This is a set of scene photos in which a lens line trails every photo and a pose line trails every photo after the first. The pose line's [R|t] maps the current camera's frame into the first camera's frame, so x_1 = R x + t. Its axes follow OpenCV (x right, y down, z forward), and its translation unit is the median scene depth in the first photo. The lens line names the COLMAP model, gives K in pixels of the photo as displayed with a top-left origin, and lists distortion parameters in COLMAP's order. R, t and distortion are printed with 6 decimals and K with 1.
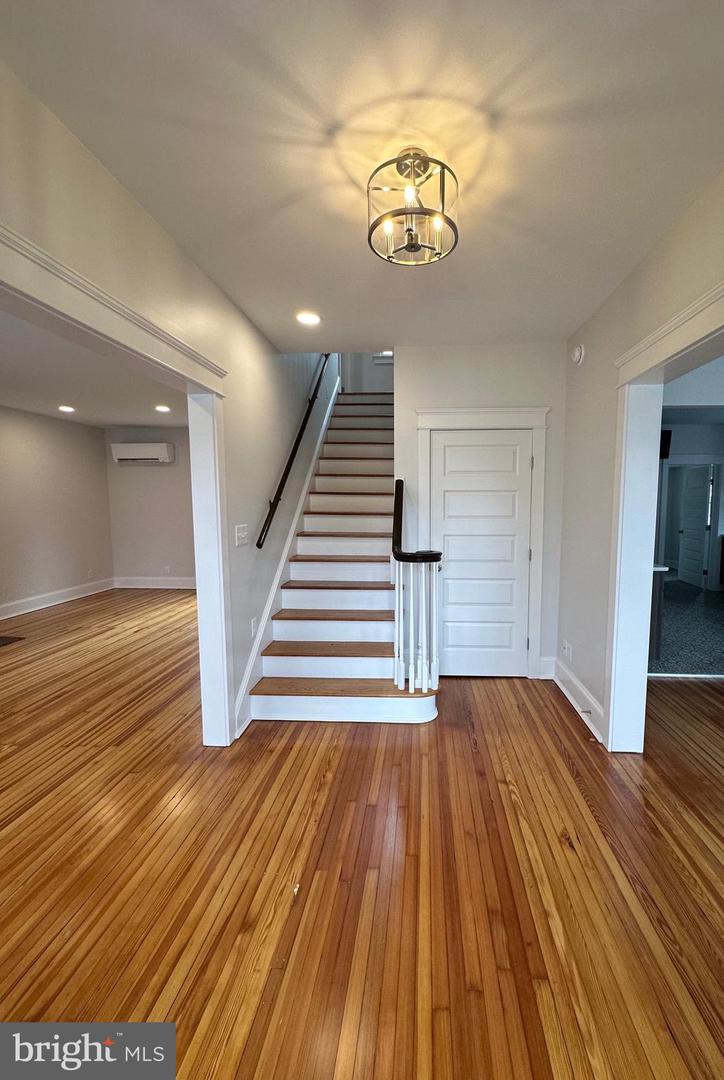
lens RADIAL K [[431.2, 0, 406.9], [0, 431.2, 539.3], [0, 0, 1]] dist [-0.000120, -0.000015]
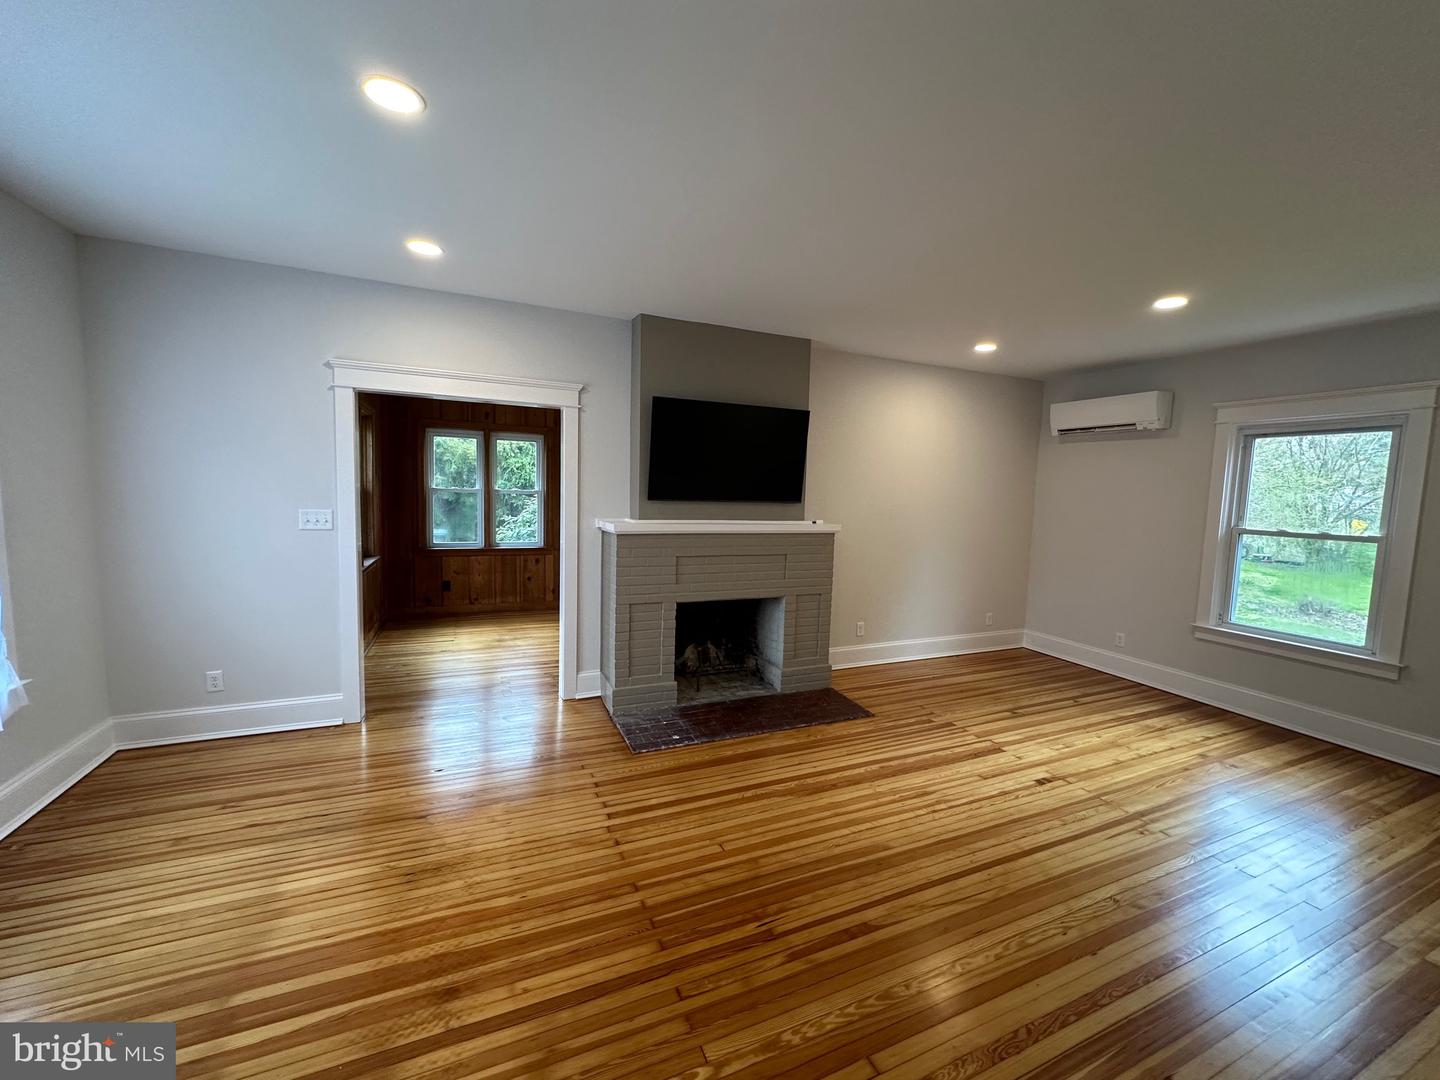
lens RADIAL K [[573.6, 0, 717.8], [0, 573.6, 540.6], [0, 0, 1]] dist [-0.000913, -0.000092]
pose [[0.435214, 0.098244, -0.894951, -0.250341], [-0.109625, 0.992415, 0.055633, -0.048772], [0.893628, 0.073896, 0.442683, 0.393049]]
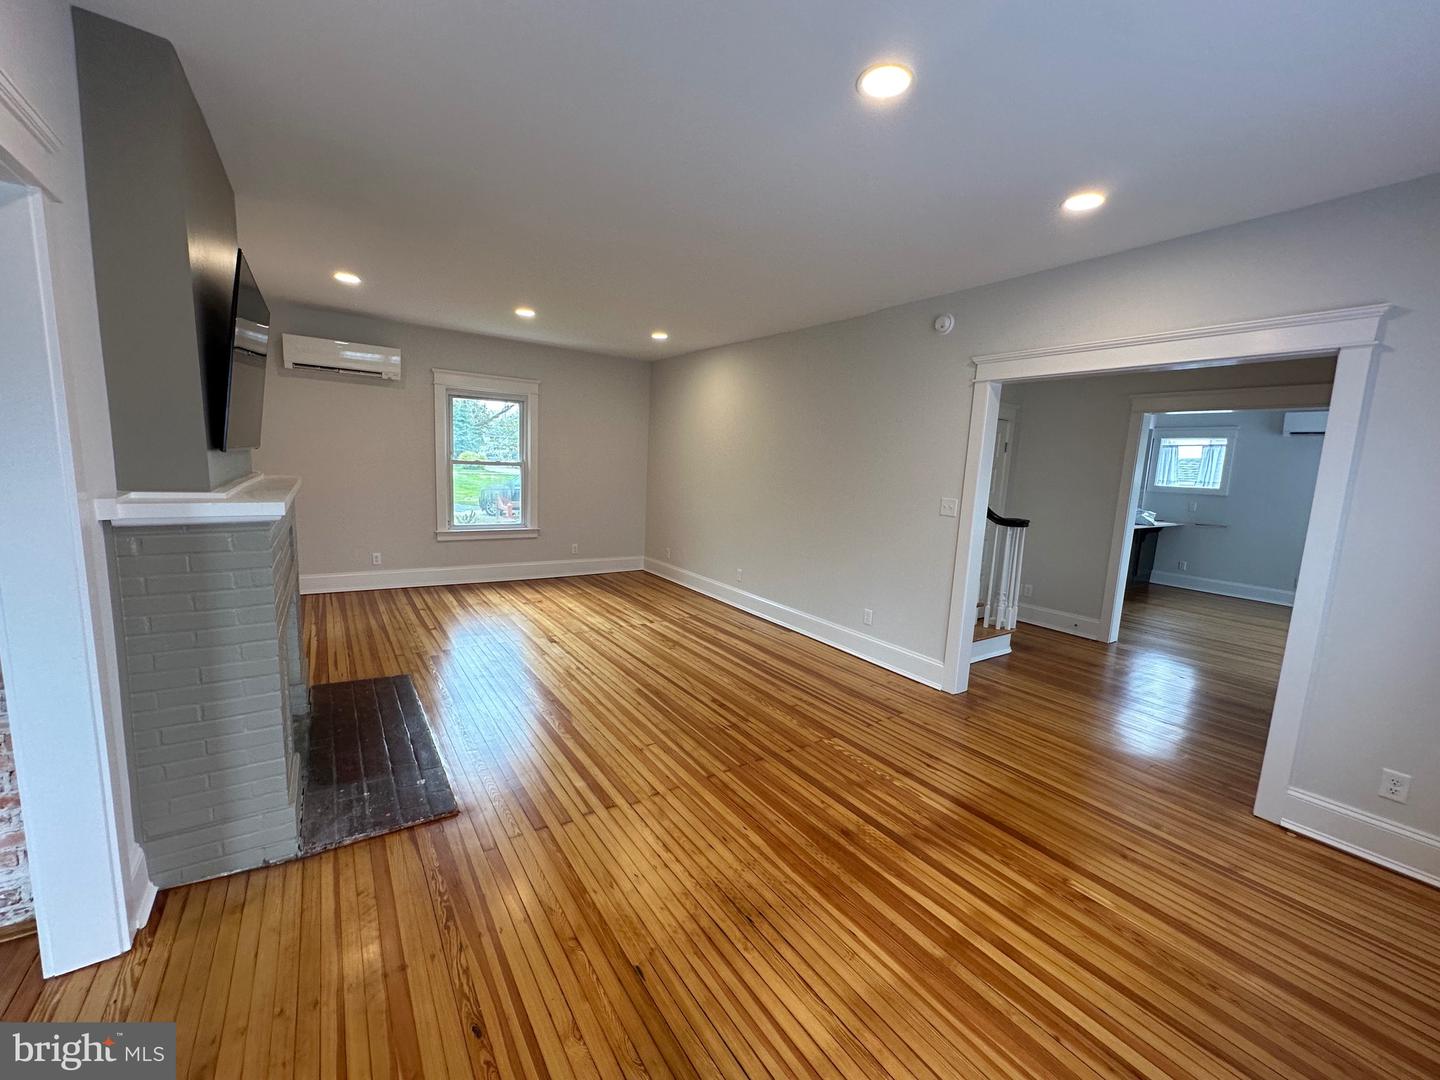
lens RADIAL K [[574.3, 0, 721.3], [0, 574.3, 539.2], [0, 0, 1]] dist [-0.000733, -0.000149]
pose [[0.798372, -0.039941, 0.600838, -0.997855], [0.000497, 0.997841, 0.065672, -0.013379], [-0.602164, -0.052132, 0.796668, 0.104433]]
